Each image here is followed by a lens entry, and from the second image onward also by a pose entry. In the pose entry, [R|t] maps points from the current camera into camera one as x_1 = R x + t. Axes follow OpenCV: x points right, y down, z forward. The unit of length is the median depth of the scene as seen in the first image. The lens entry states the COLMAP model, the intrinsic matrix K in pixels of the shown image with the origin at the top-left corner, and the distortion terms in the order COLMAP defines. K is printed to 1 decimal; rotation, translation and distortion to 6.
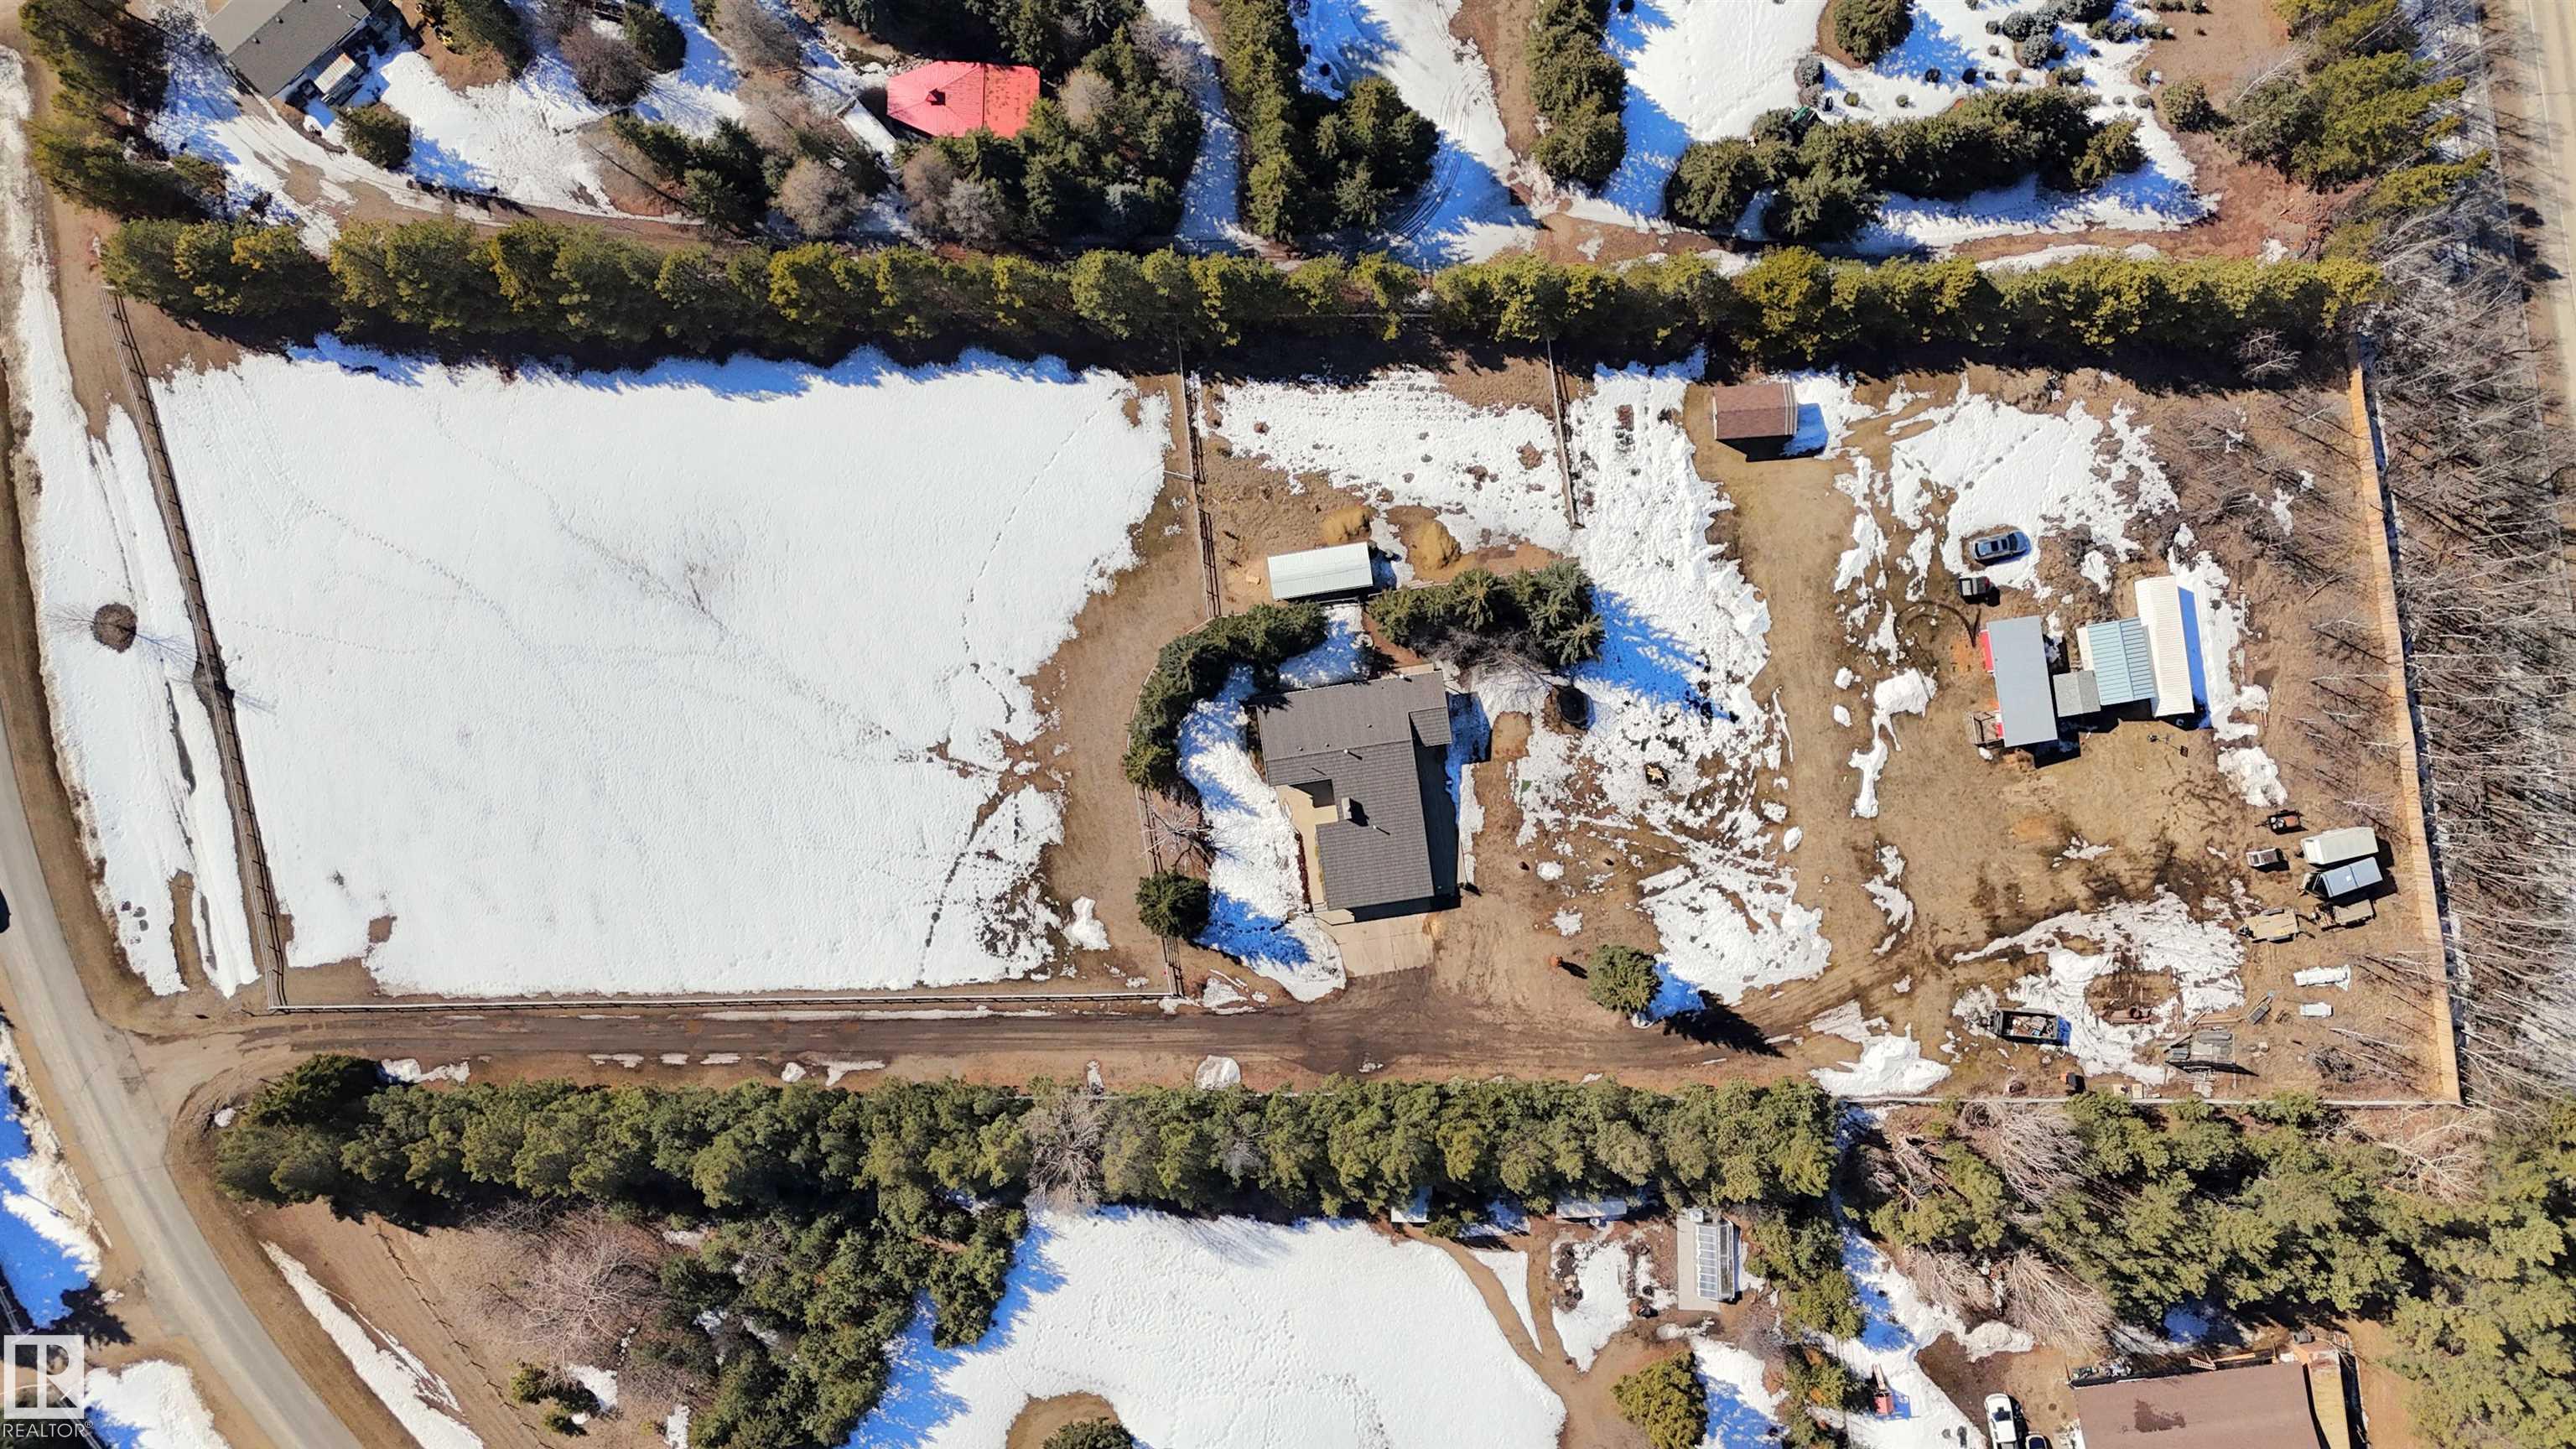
lens RADIAL K [[1890.0, 0, 1286.0], [0, 1890.0, 721.3], [0, 0, 1]] dist [0.055214, -0.054677]
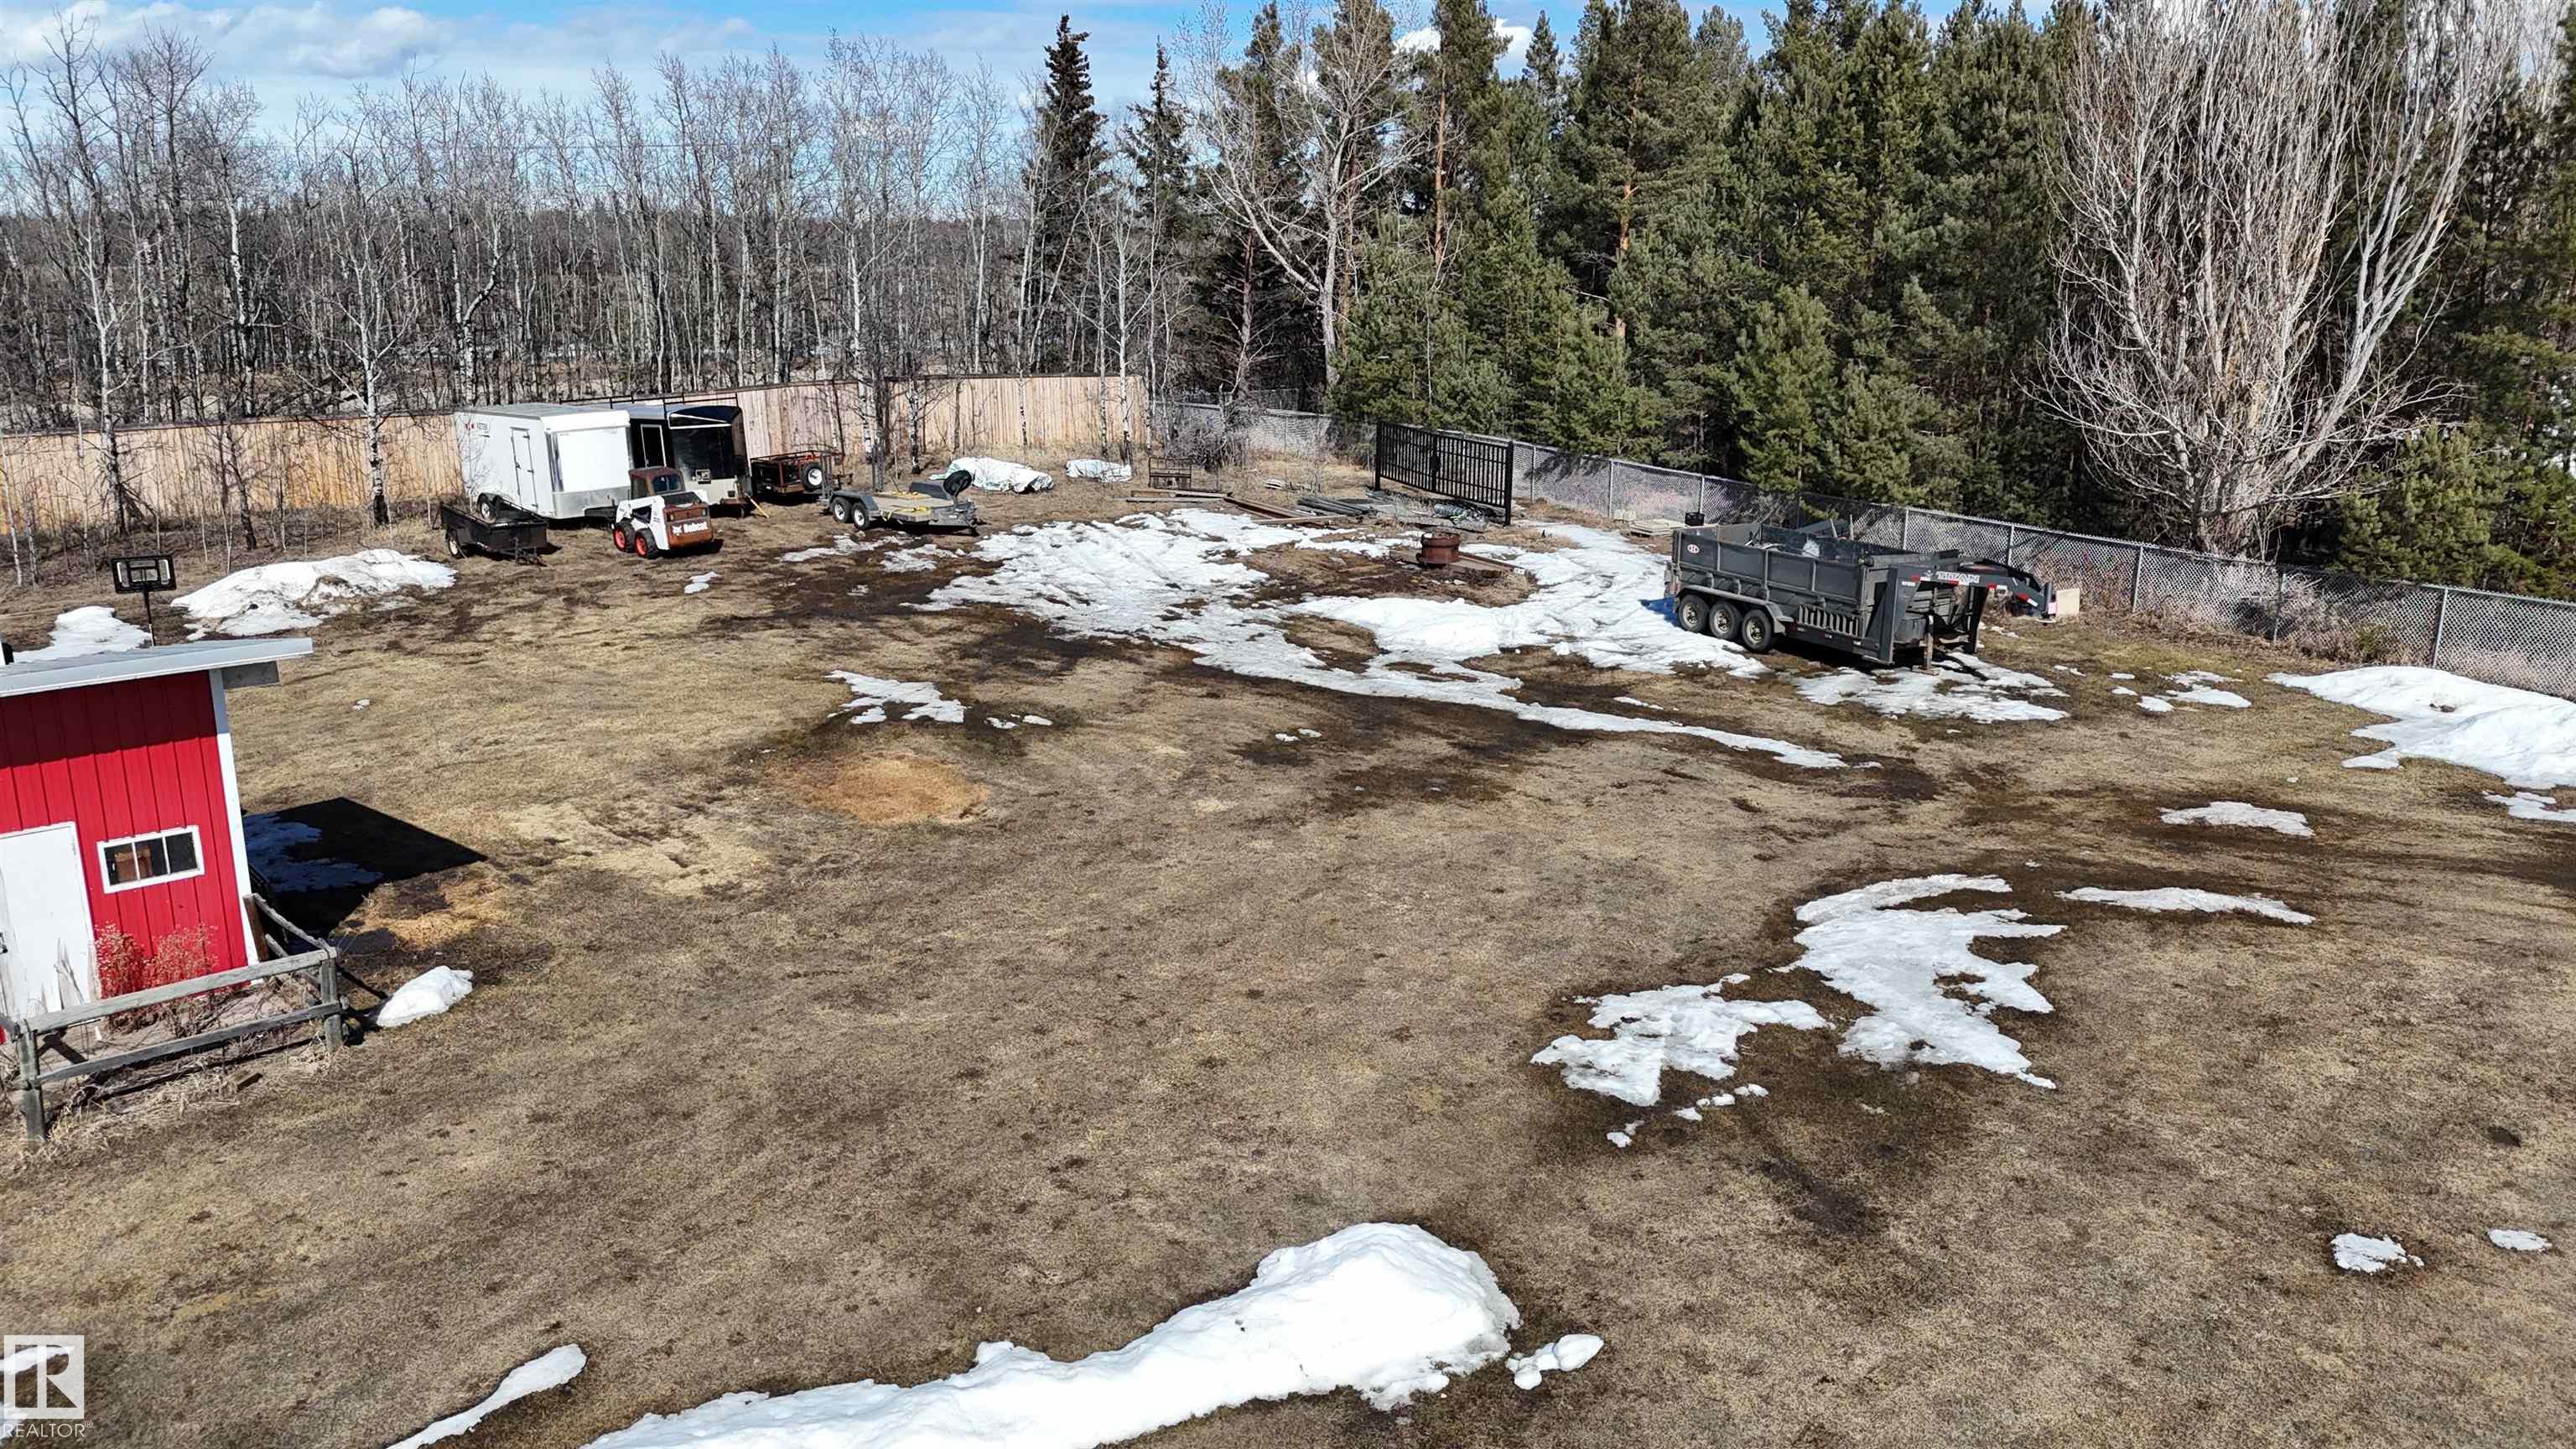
lens RADIAL K [[1890.0, 0, 1284.8], [0, 1890.0, 734.3], [0, 0, 1]] dist [0.055214, -0.054677]
pose [[-0.543564, -0.194657, 0.816485, 0.244075], [0.839366, -0.128168, 0.528240, 0.001031], [0.001822, 0.972462, 0.233056, 0.950732]]
